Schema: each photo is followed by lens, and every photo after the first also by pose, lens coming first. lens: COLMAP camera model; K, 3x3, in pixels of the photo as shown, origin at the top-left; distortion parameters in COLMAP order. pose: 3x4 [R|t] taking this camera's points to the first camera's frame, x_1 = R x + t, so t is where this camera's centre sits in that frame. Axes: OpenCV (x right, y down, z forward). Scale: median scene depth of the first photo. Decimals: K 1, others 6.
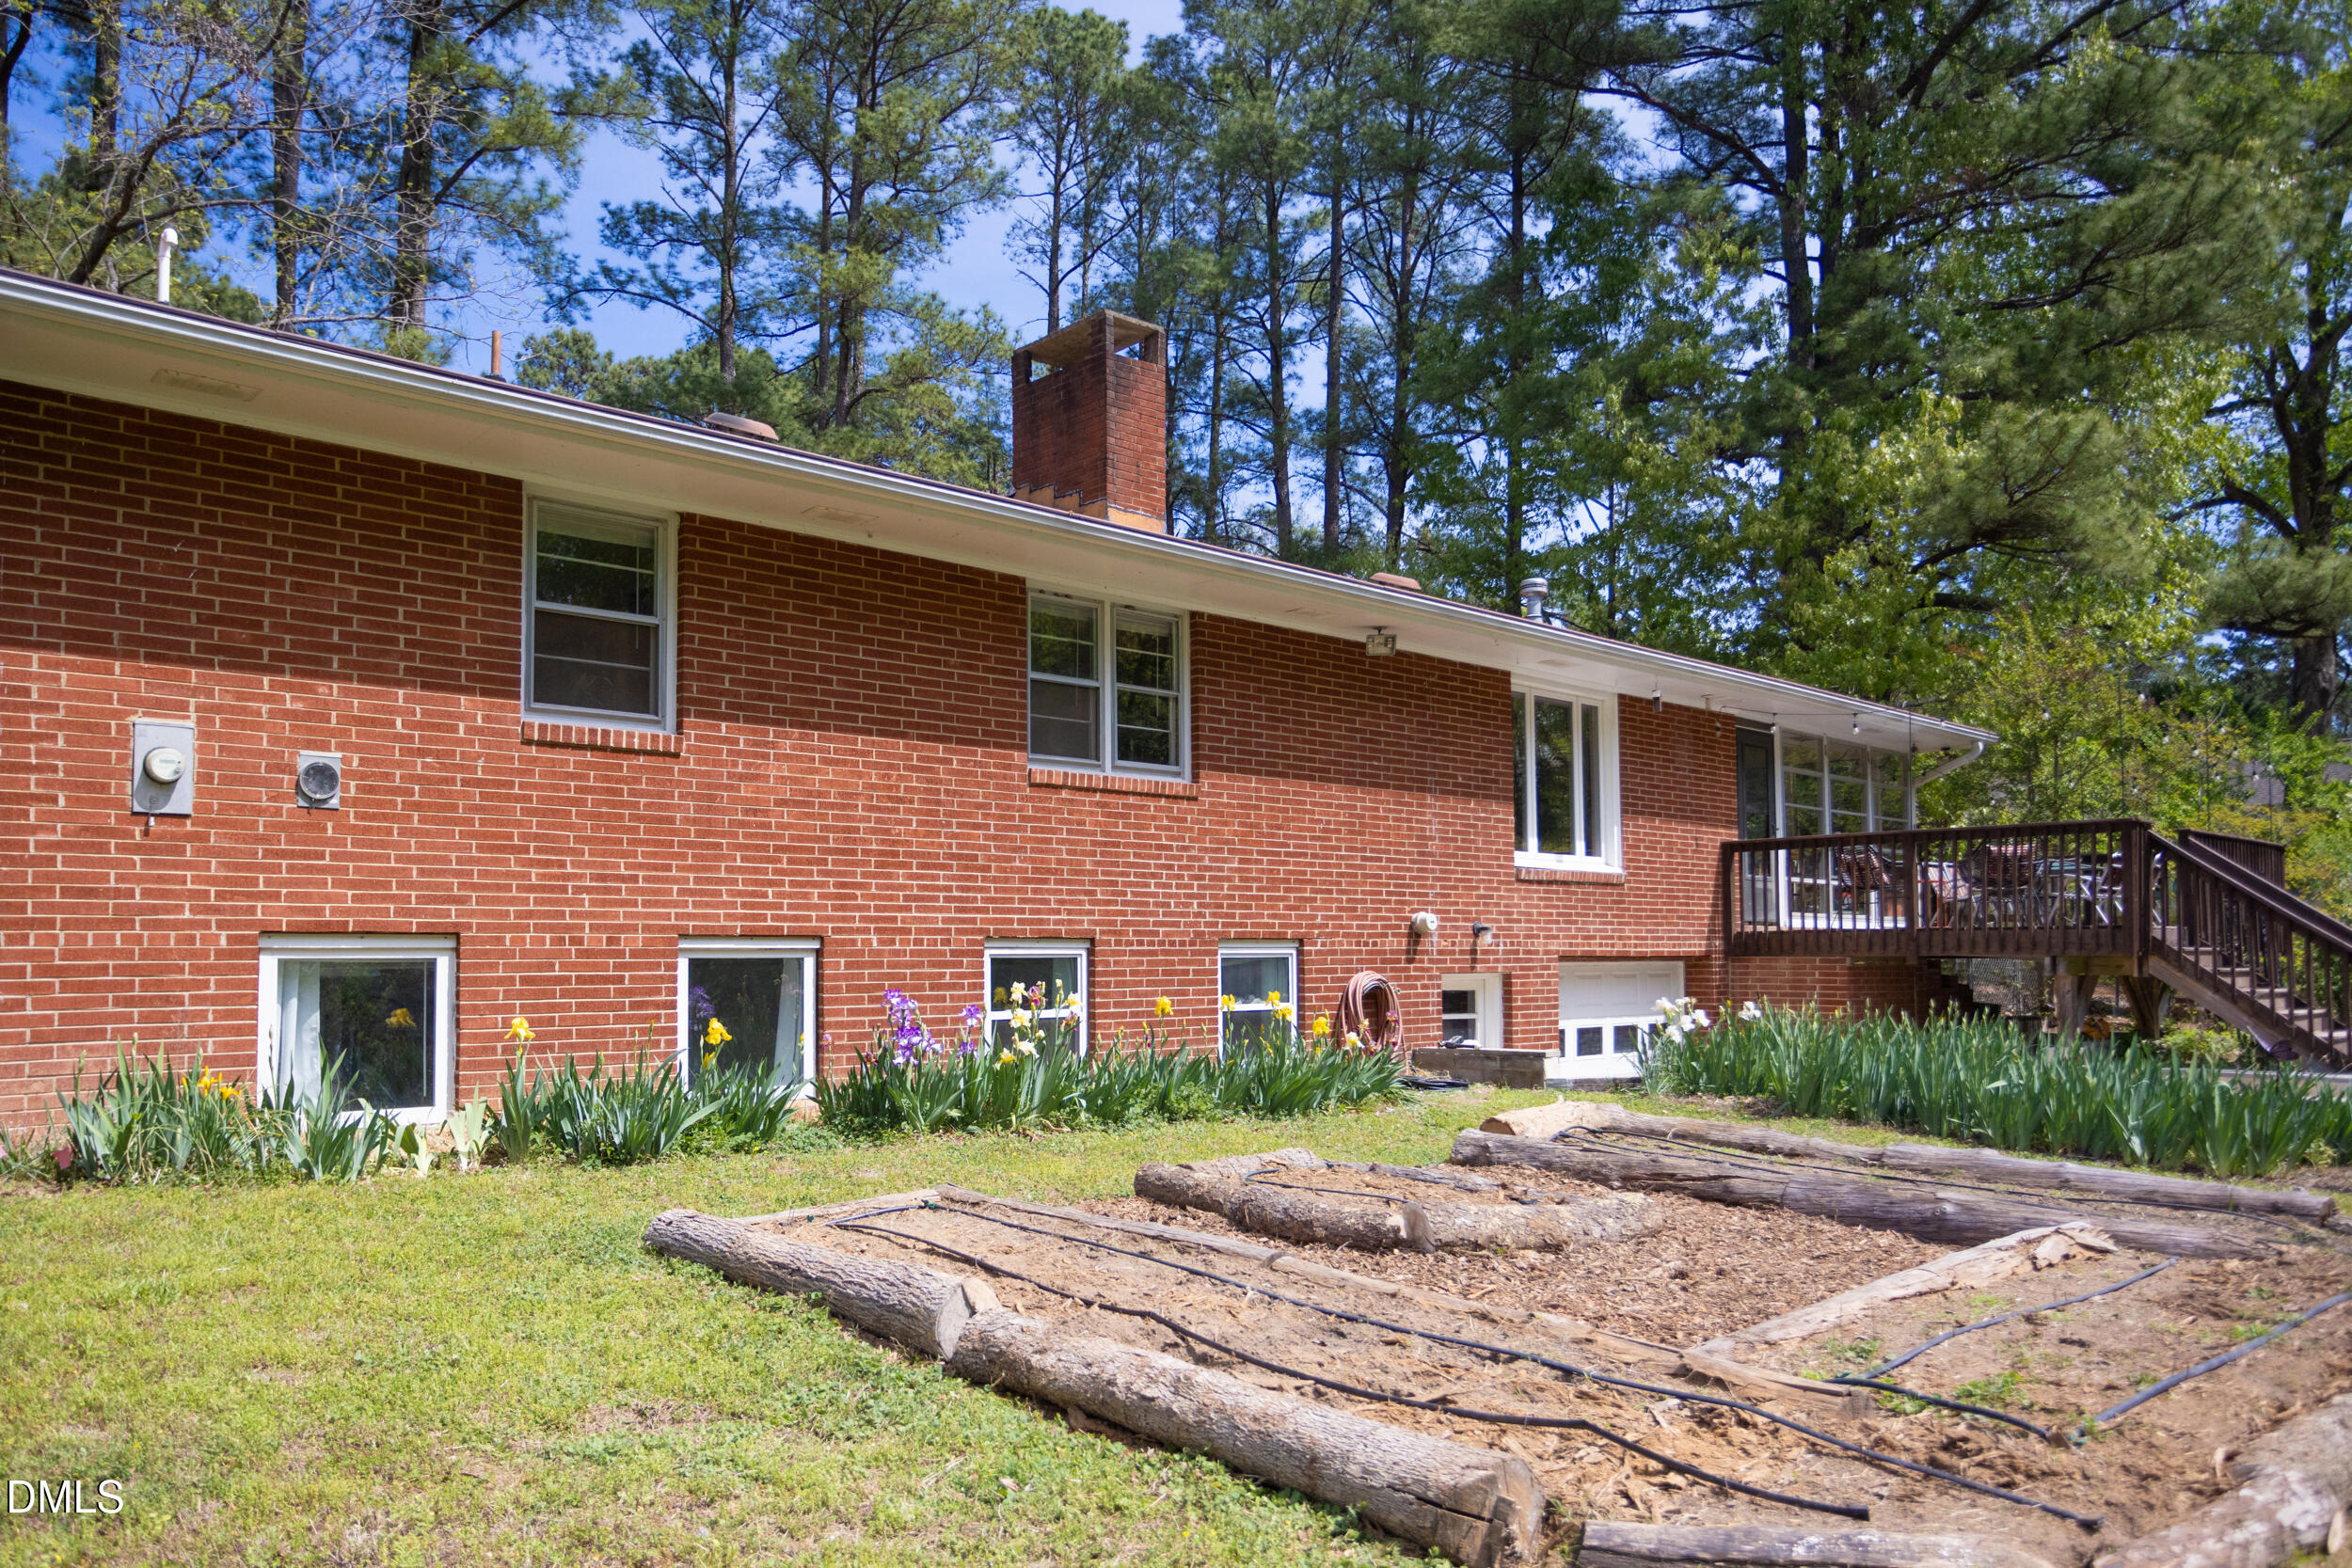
lens RADIAL K [[2570.7, 0, 1176.0], [0, 2570.7, 784.0], [0, 0, 1]] dist [-0.012324, -0.003617]
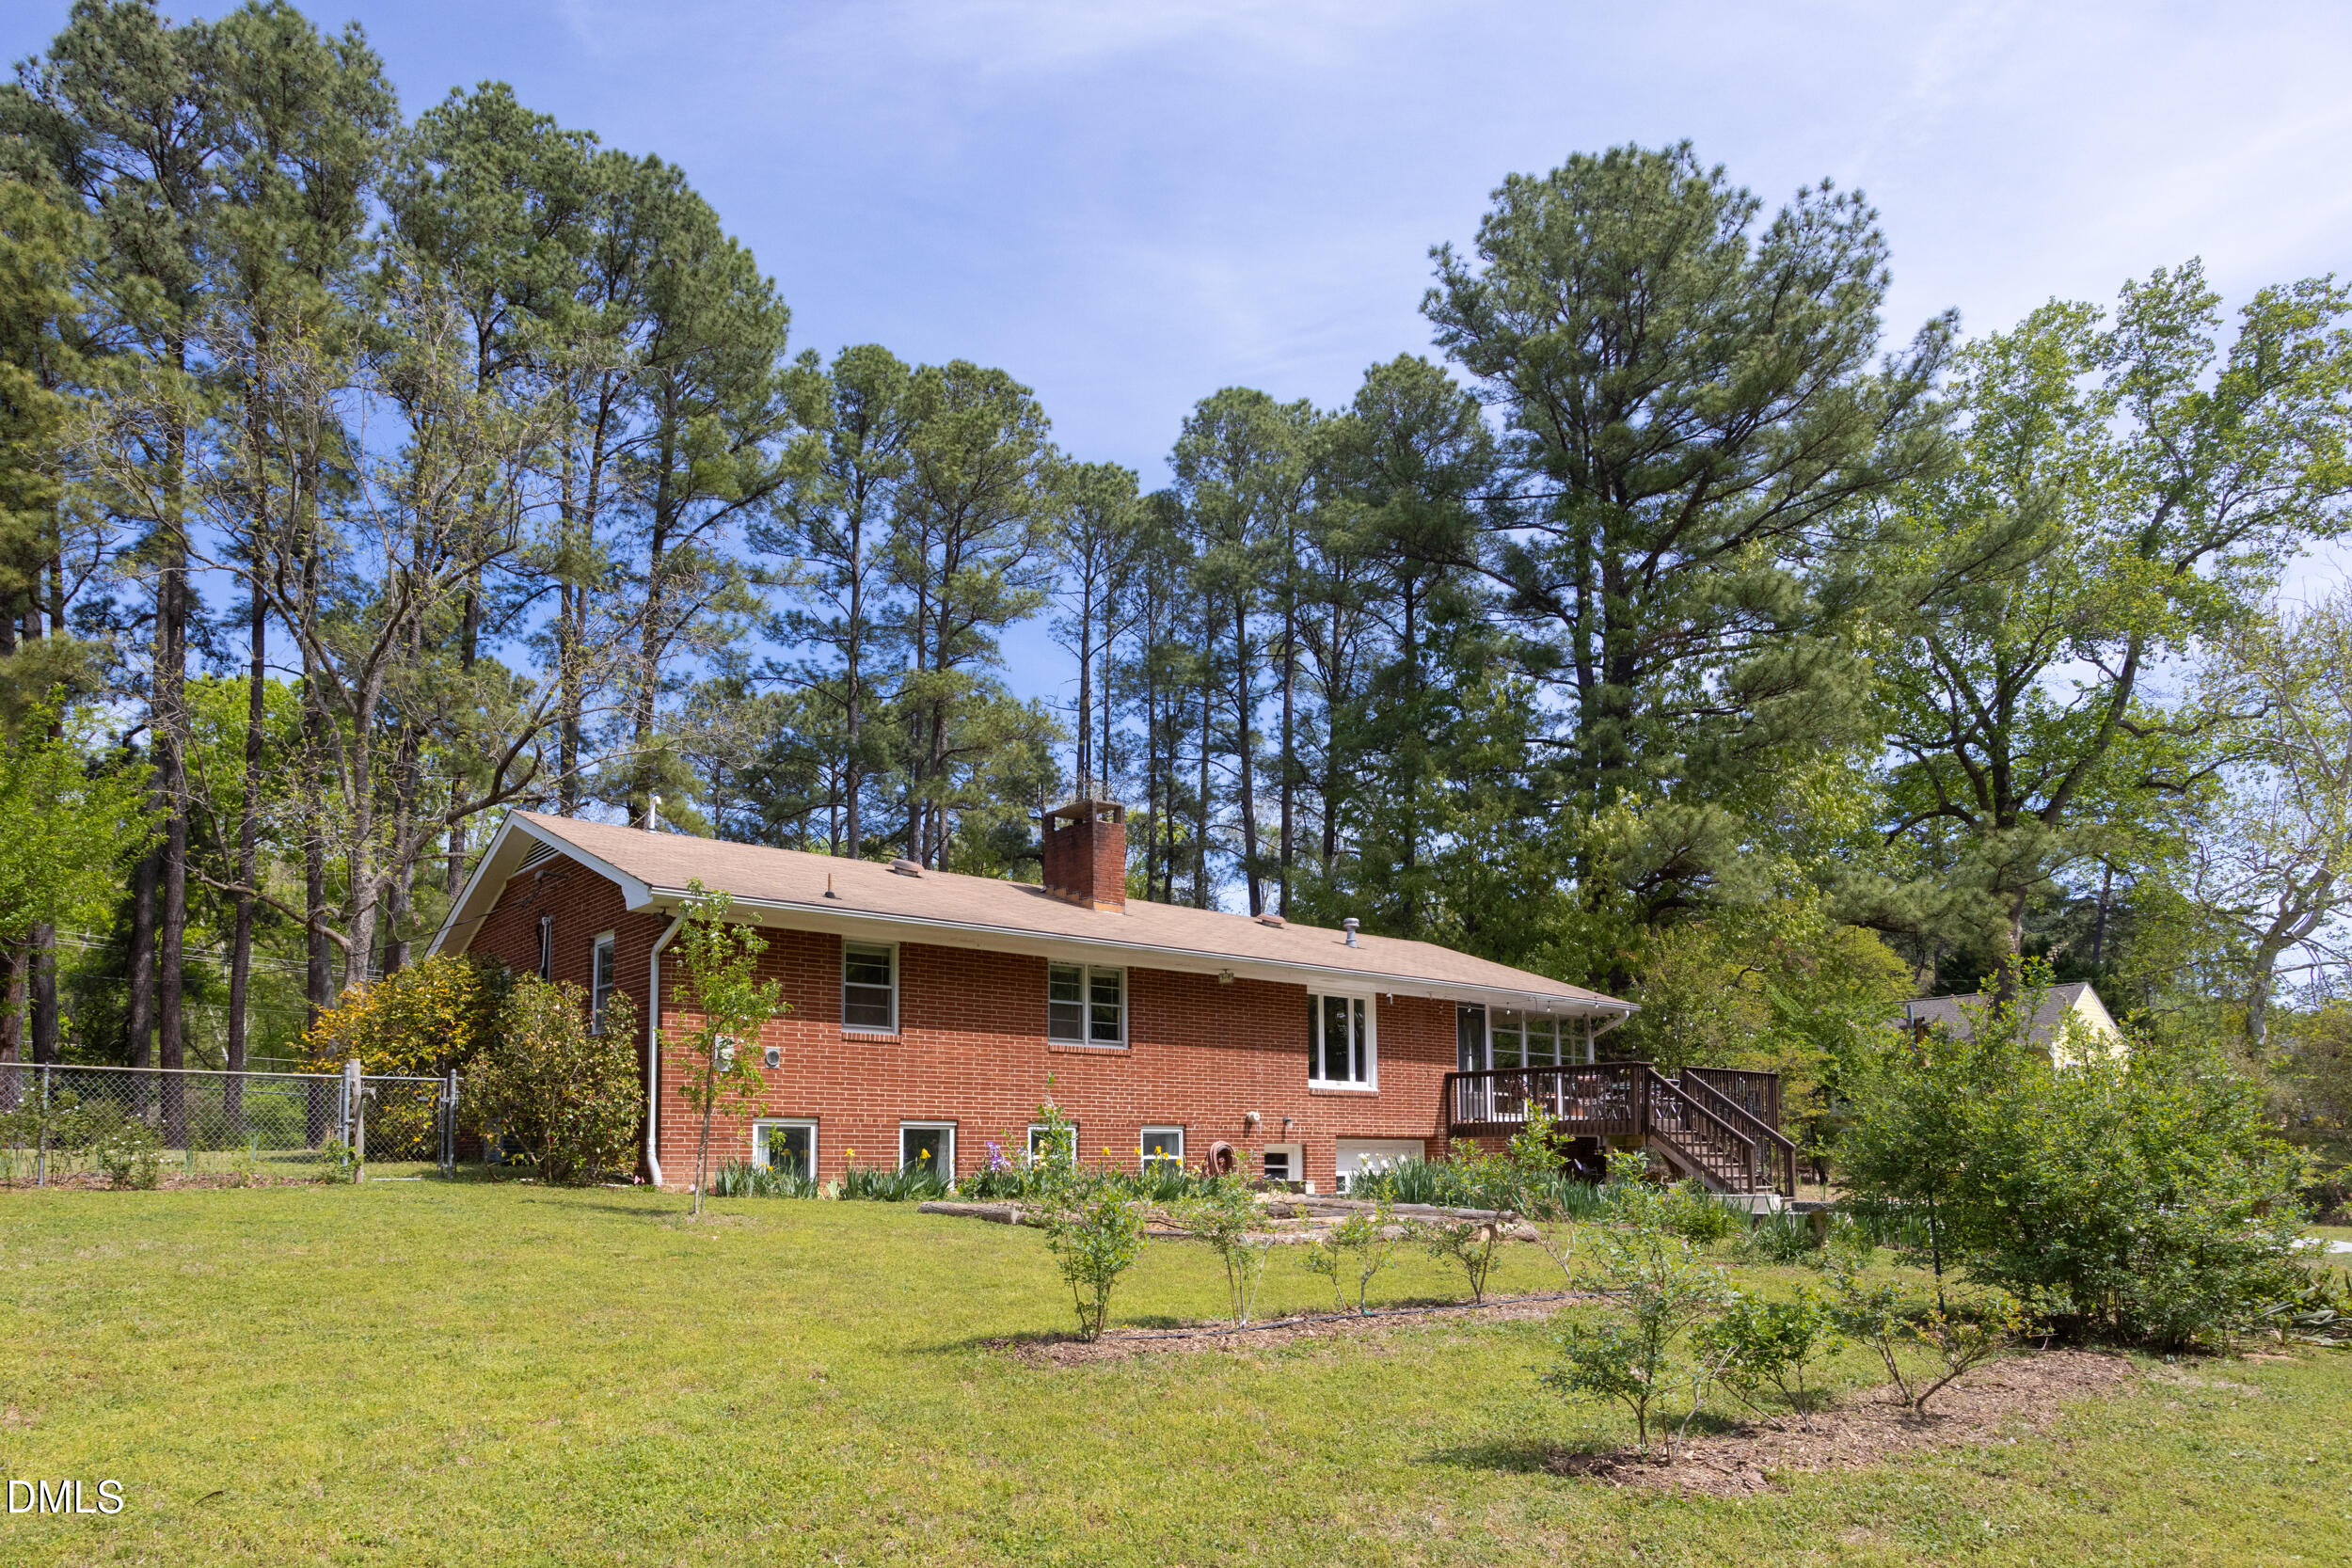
lens RADIAL K [[2968.3, 0, 1176.0], [0, 2968.3, 784.0], [0, 0, 1]] dist [-0.151987, -0.000034]
pose [[0.999538, -0.004571, -0.030034, 0.089678], [0.002571, 0.997798, -0.066274, -0.042017], [0.030271, 0.066166, 0.997349, -1.069857]]
